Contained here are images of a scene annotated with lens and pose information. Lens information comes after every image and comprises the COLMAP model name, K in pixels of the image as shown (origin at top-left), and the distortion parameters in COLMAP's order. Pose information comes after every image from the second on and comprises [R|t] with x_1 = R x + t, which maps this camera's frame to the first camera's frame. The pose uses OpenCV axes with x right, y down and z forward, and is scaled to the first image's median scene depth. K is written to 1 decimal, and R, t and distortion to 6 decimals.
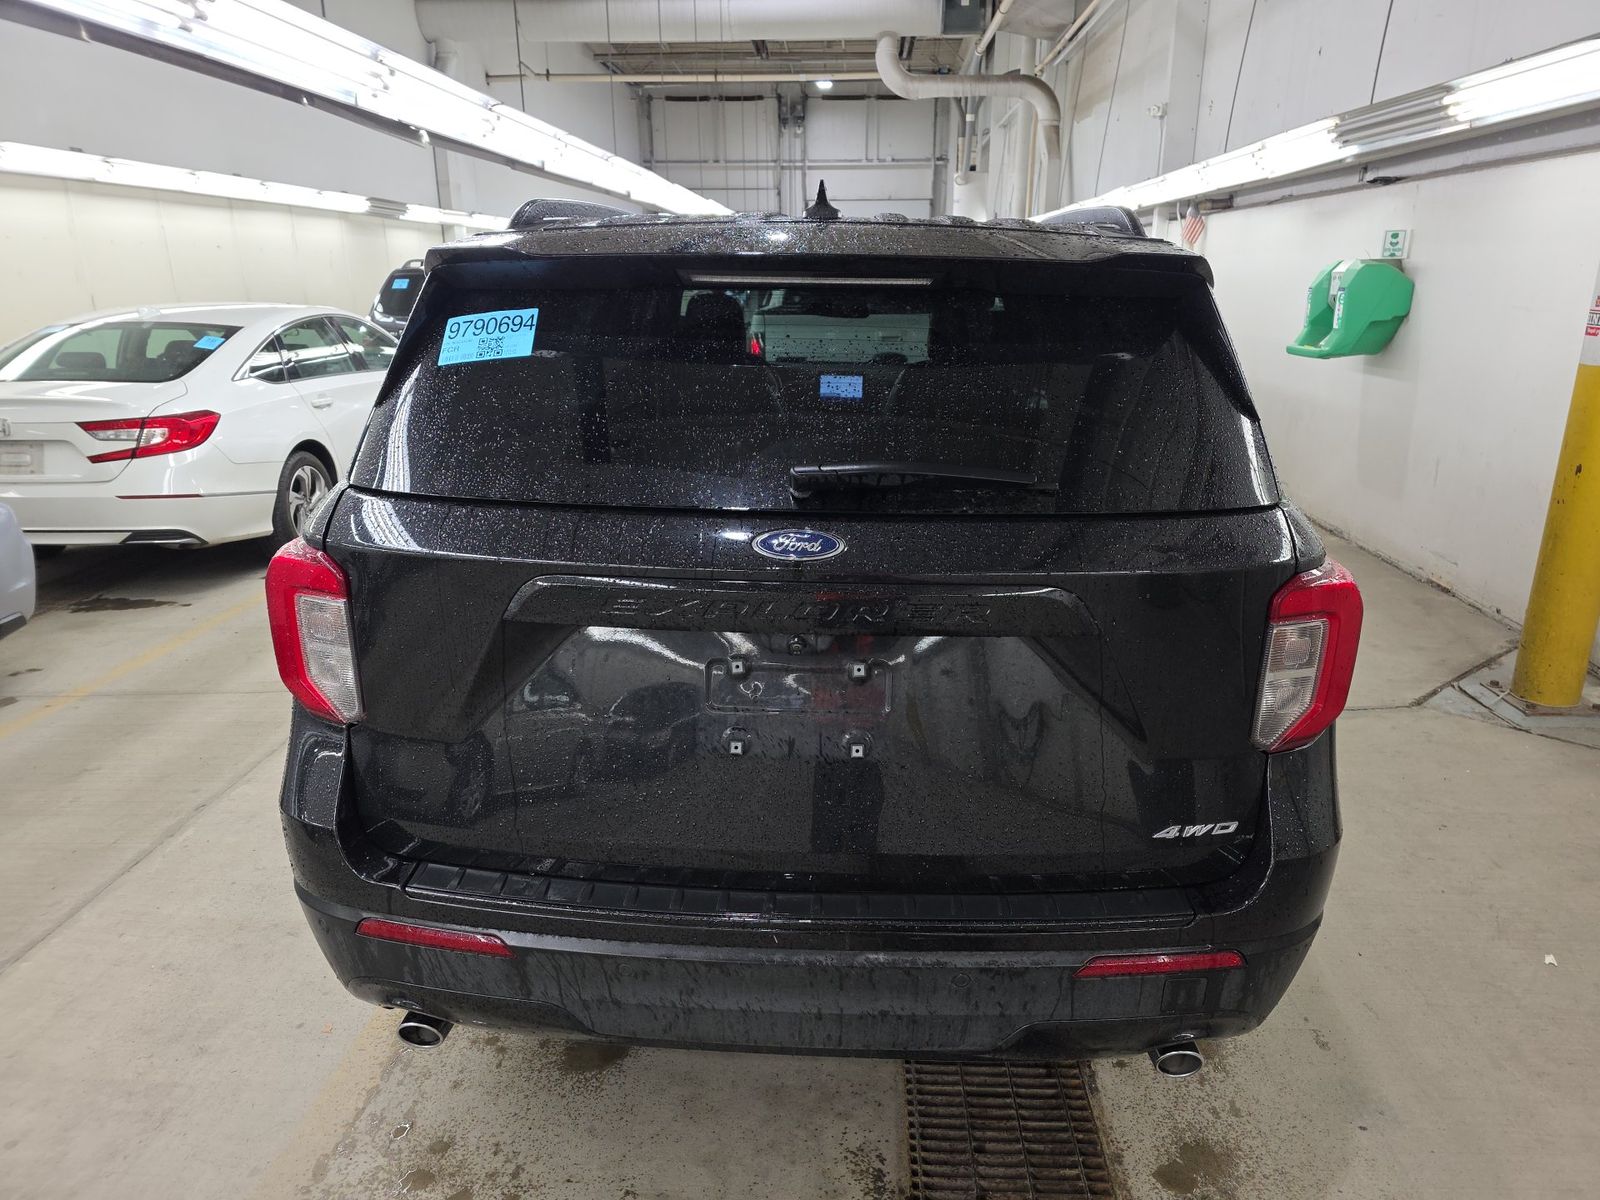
lens RADIAL K [[1080.8, 0, 800.0], [0, 1080.8, 600.0], [0, 0, 1]] dist [0.065674, -0.065167]
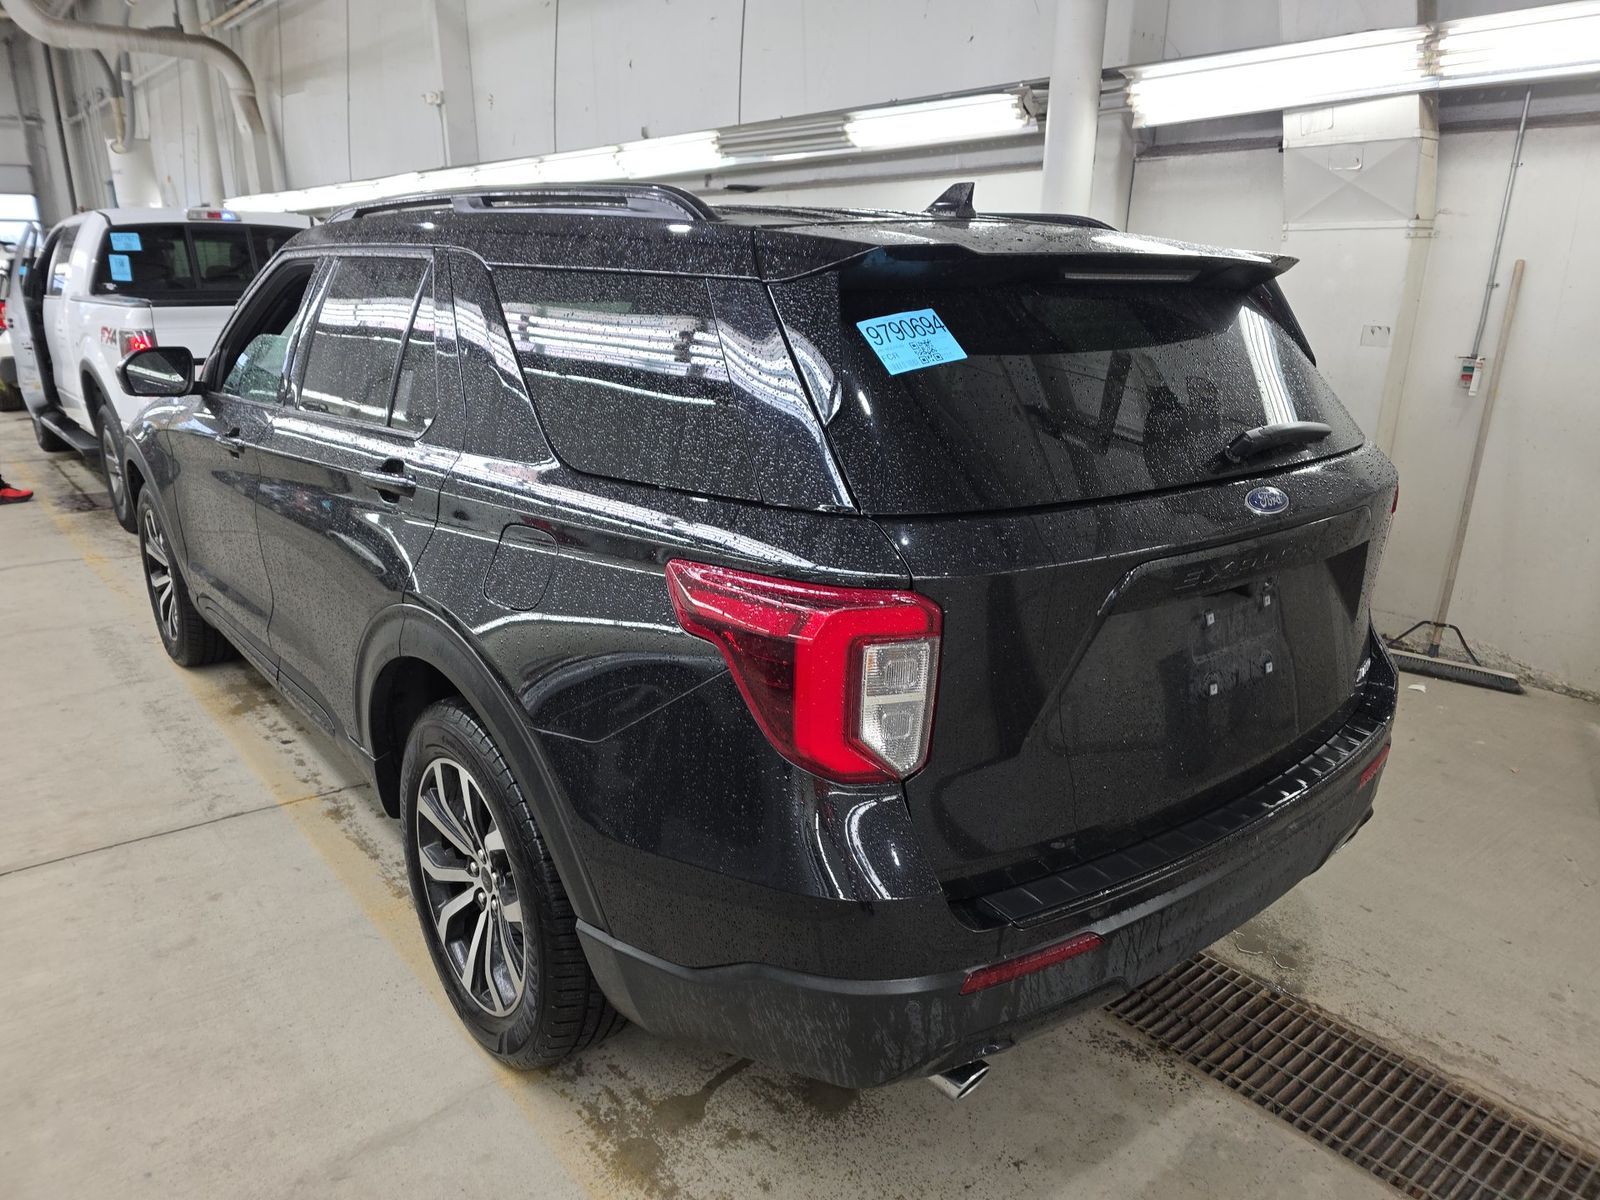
lens RADIAL K [[1080.8, 0, 800.0], [0, 1080.8, 600.0], [0, 0, 1]] dist [0.065674, -0.065167]
pose [[0.747237, -0.190165, 0.636768, -0.086627], [0.183444, 0.979979, 0.077393, -0.009761], [-0.638737, 0.058980, 0.767161, 0.030886]]
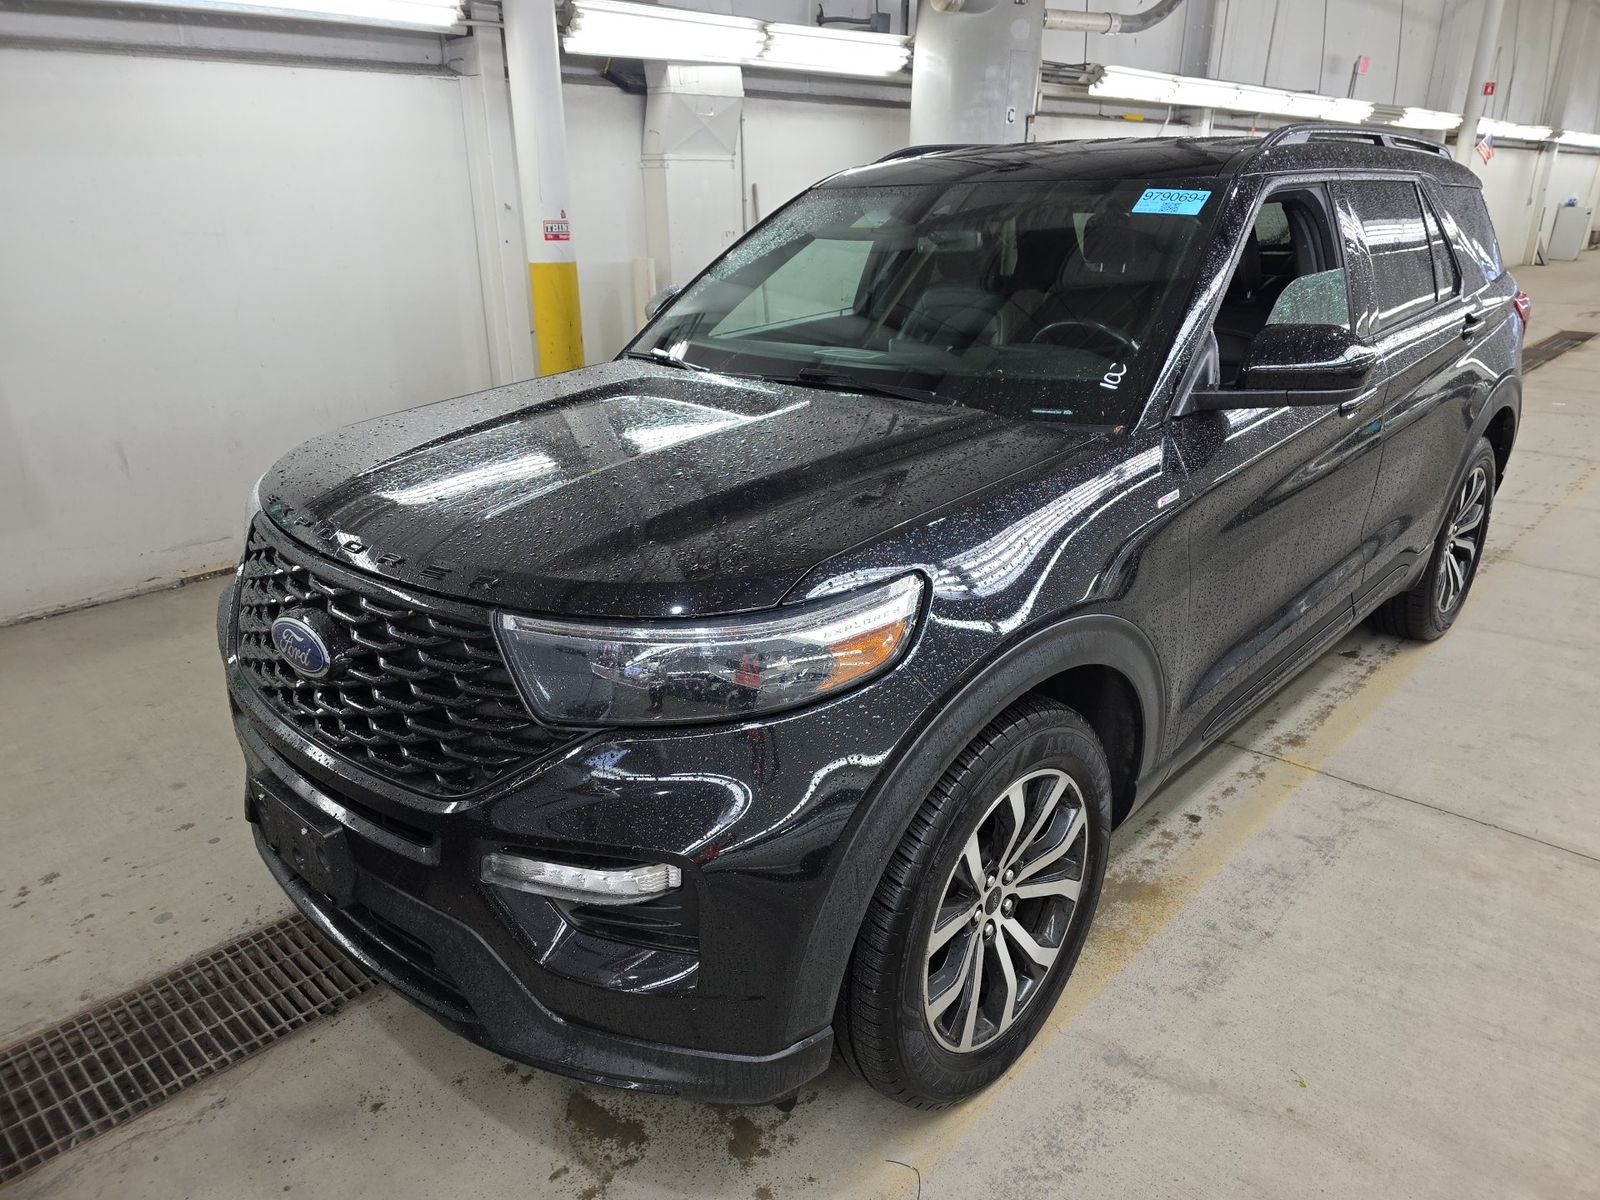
lens RADIAL K [[1080.8, 0, 800.0], [0, 1080.8, 600.0], [0, 0, 1]] dist [0.065674, -0.065167]
pose [[-0.756748, -0.229912, 0.611941, -0.074698], [0.185346, 0.822233, 0.538126, -0.173491], [-0.626880, 0.520646, -0.579610, 0.586484]]
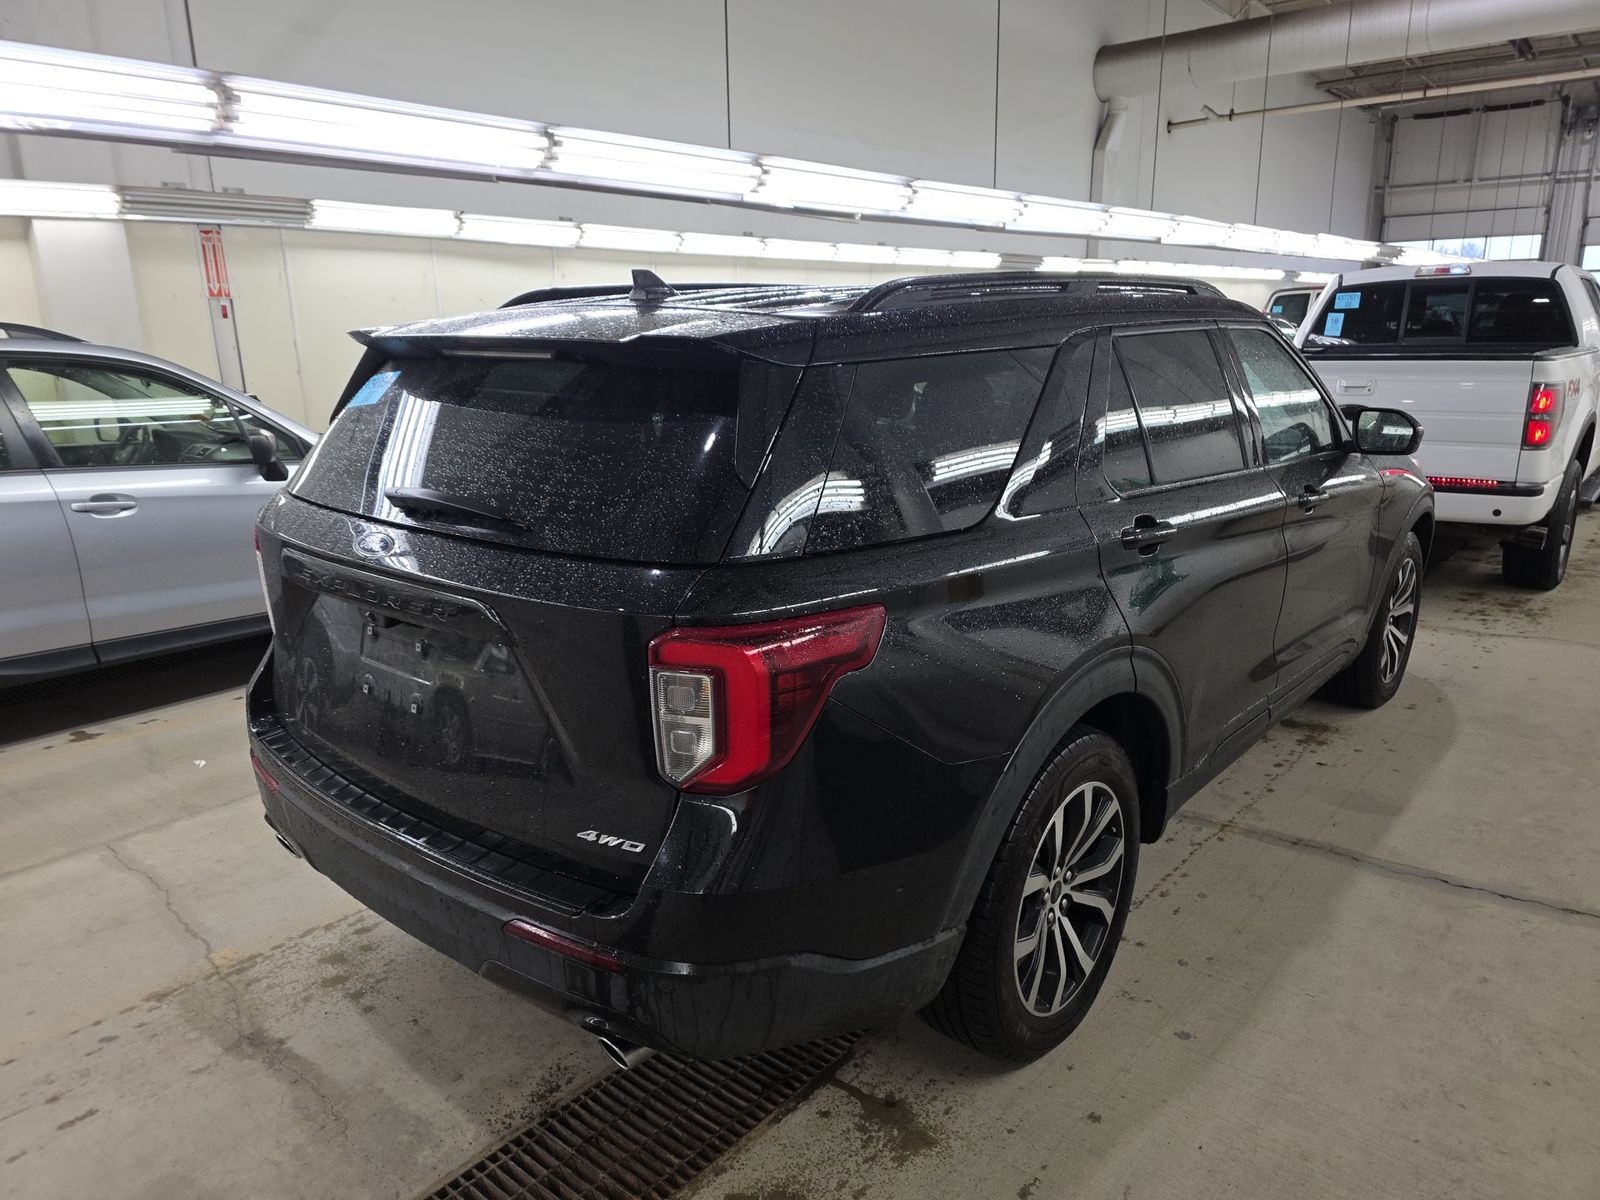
lens RADIAL K [[1080.8, 0, 800.0], [0, 1080.8, 600.0], [0, 0, 1]] dist [0.065674, -0.065167]
pose [[0.788709, 0.139804, -0.598659, 0.088923], [-0.159717, 0.986959, 0.020062, -0.006890], [0.593656, 0.079793, 0.800753, 0.014854]]
